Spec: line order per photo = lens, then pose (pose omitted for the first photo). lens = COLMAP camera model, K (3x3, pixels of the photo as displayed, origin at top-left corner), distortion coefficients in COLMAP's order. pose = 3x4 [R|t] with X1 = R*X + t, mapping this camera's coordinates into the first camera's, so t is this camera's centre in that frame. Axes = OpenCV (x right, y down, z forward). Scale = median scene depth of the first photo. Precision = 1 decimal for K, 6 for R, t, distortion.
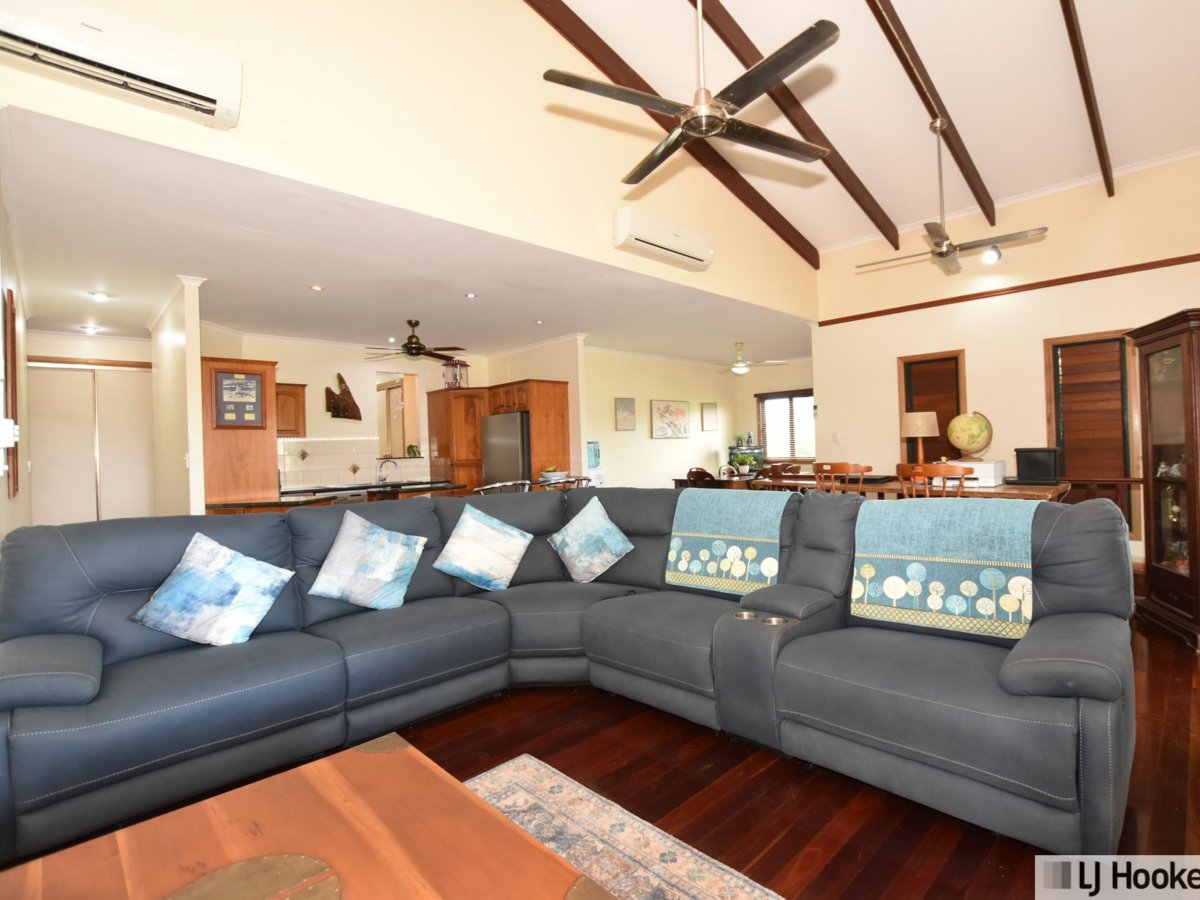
lens RADIAL K [[593.8, 0, 647.4], [0, 593.8, 450.4], [0, 0, 1]] dist [-0.027534, 0.002386]
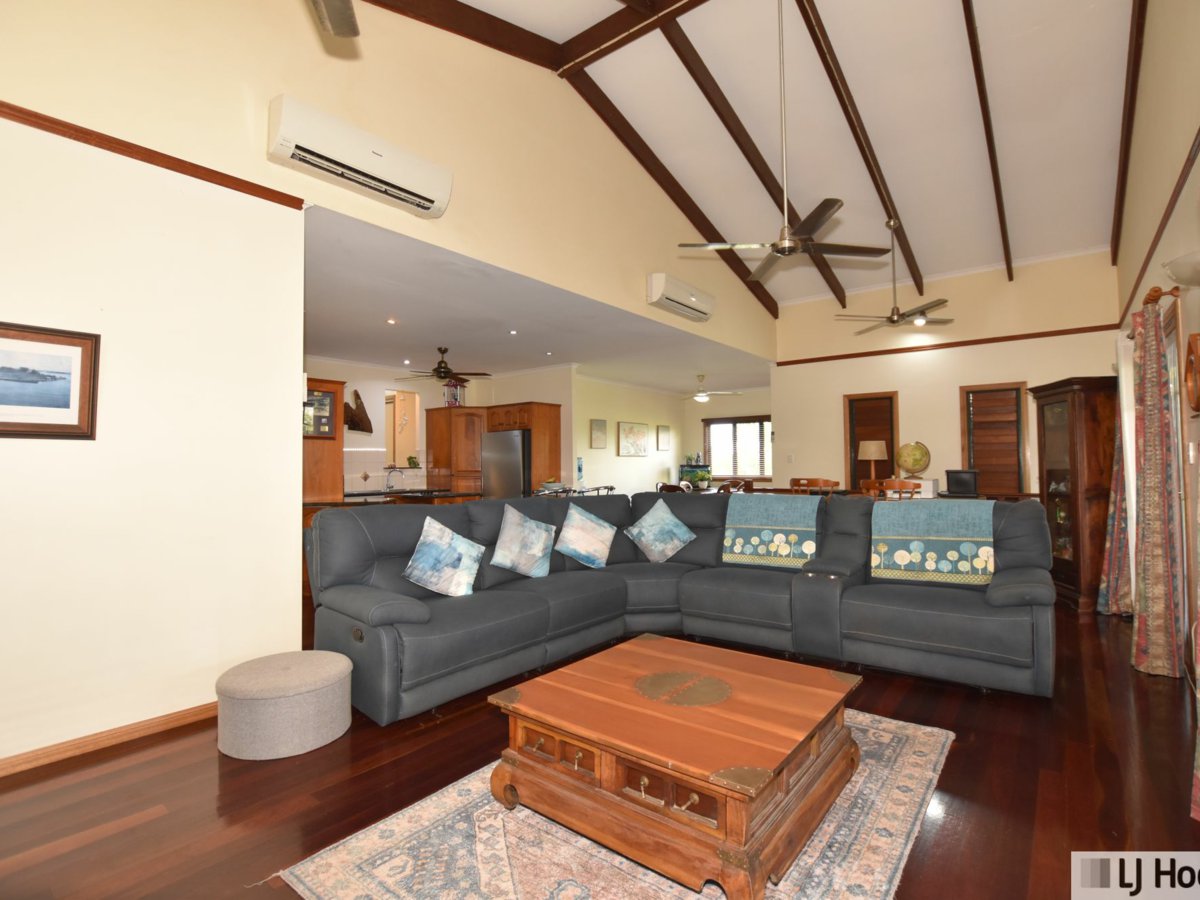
lens RADIAL K [[593.8, 0, 606.9], [0, 593.8, 450.6], [0, 0, 1]] dist [-0.027534, 0.002386]
pose [[0.994146, 0.025352, 0.105027, -0.258491], [-0.022186, 0.999267, -0.031204, 0.010281], [-0.105741, 0.028691, 0.993980, -0.225925]]
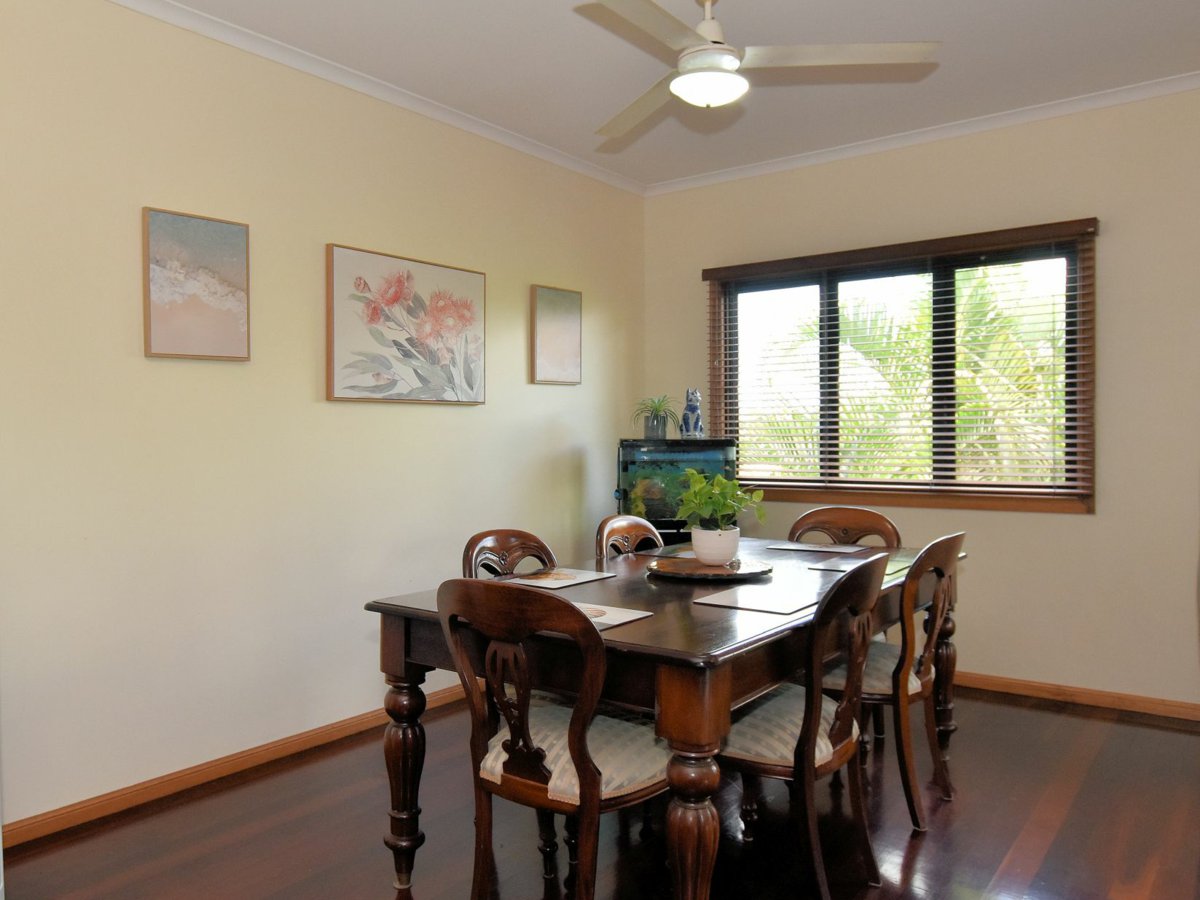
lens RADIAL K [[926.1, 0, 535.7], [0, 926.1, 439.6], [0, 0, 1]] dist [0.000724, 0.000009]
pose [[0.995540, 0.024380, 0.091140, 0.116012], [-0.024040, 0.999699, -0.004824, -0.006126], [-0.091230, 0.002612, 0.995826, 1.183388]]
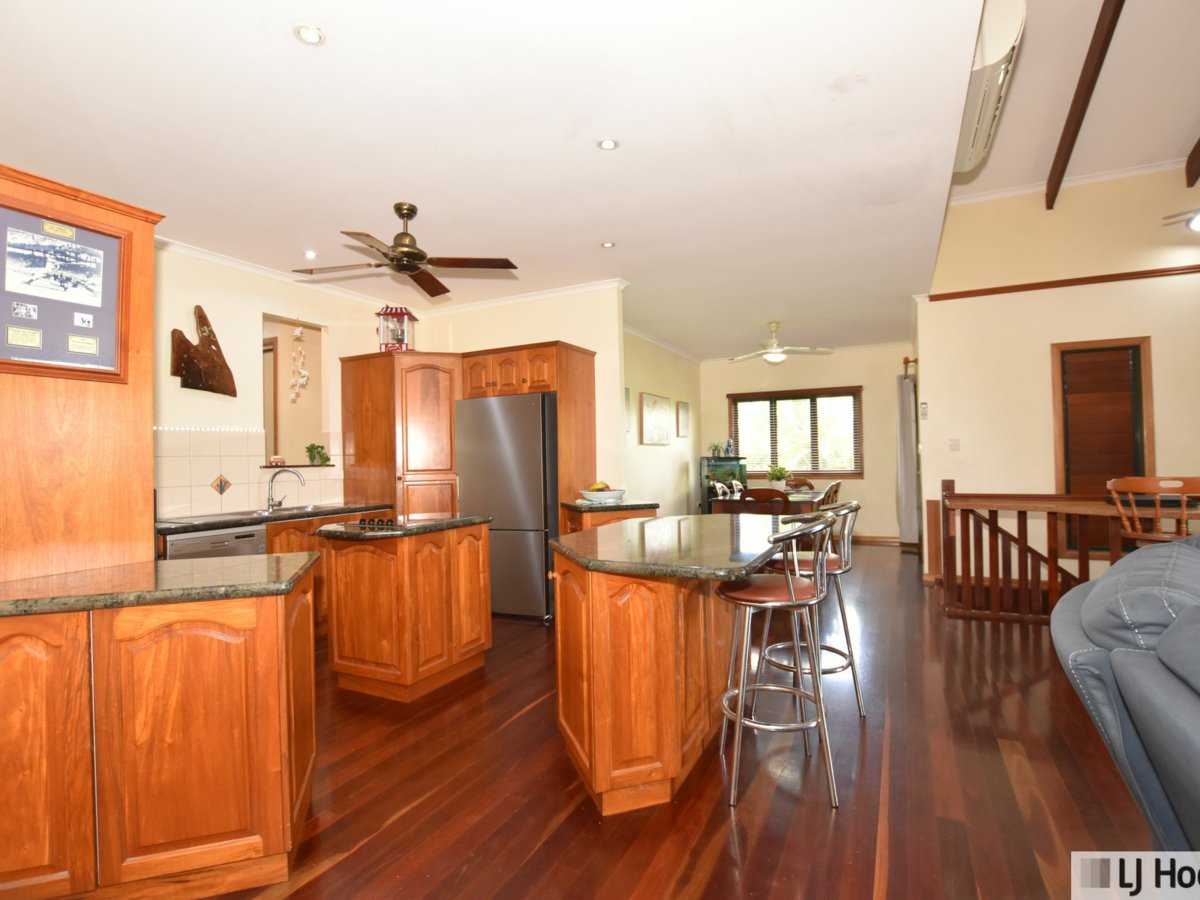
lens RADIAL K [[593.8, 0, 608.7], [0, 593.8, 448.2], [0, 0, 1]] dist [-0.027534, 0.002386]
pose [[0.953396, 0.019576, 0.301086, -0.499156], [-0.011125, 0.999495, -0.029759, 0.015031], [-0.301516, 0.025023, 0.953133, 0.587575]]
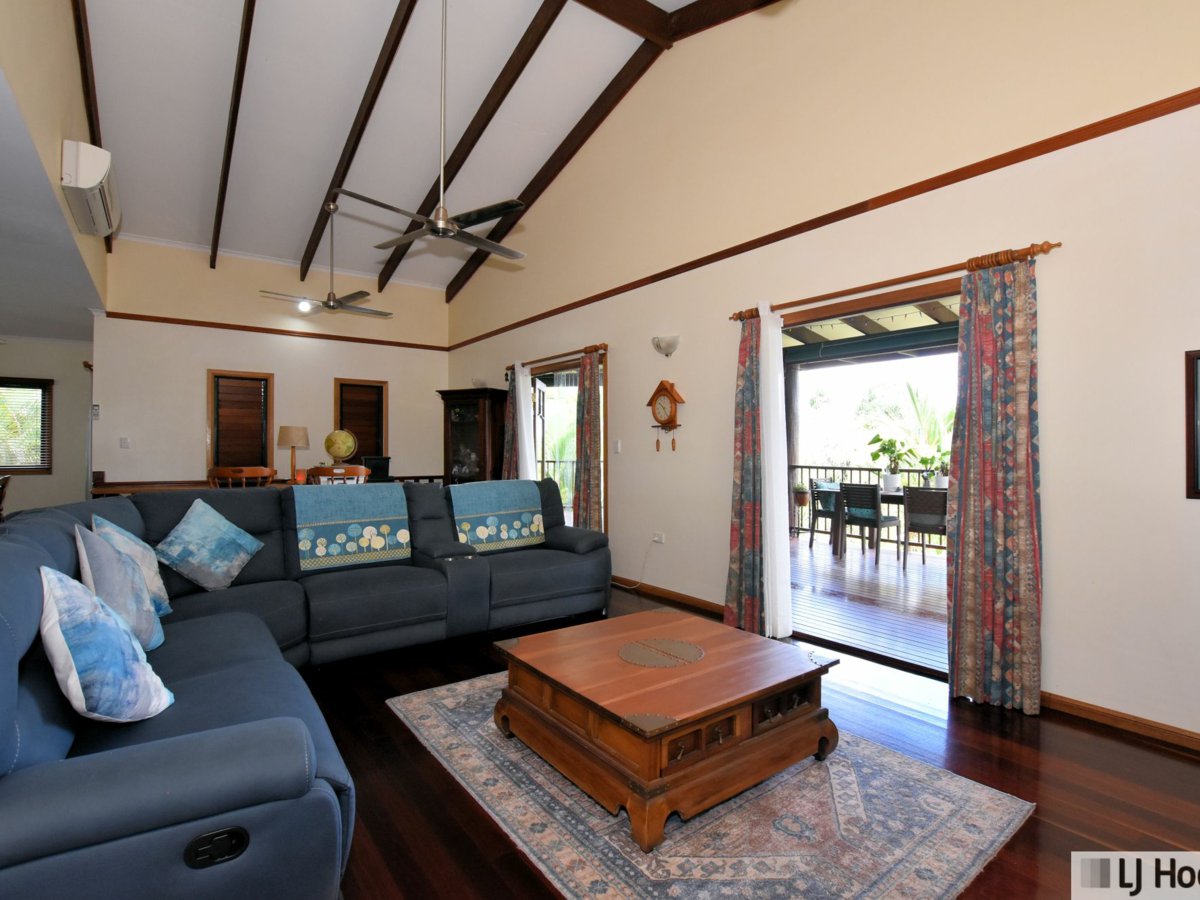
lens RADIAL K [[593.8, 0, 605.0], [0, 593.8, 449.7], [0, 0, 1]] dist [-0.027534, 0.002386]
pose [[0.166292, 0.032261, 0.985549, -0.646355], [-0.004343, 0.999479, -0.031985, 0.021000], [-0.986067, 0.001038, 0.166345, 0.175522]]
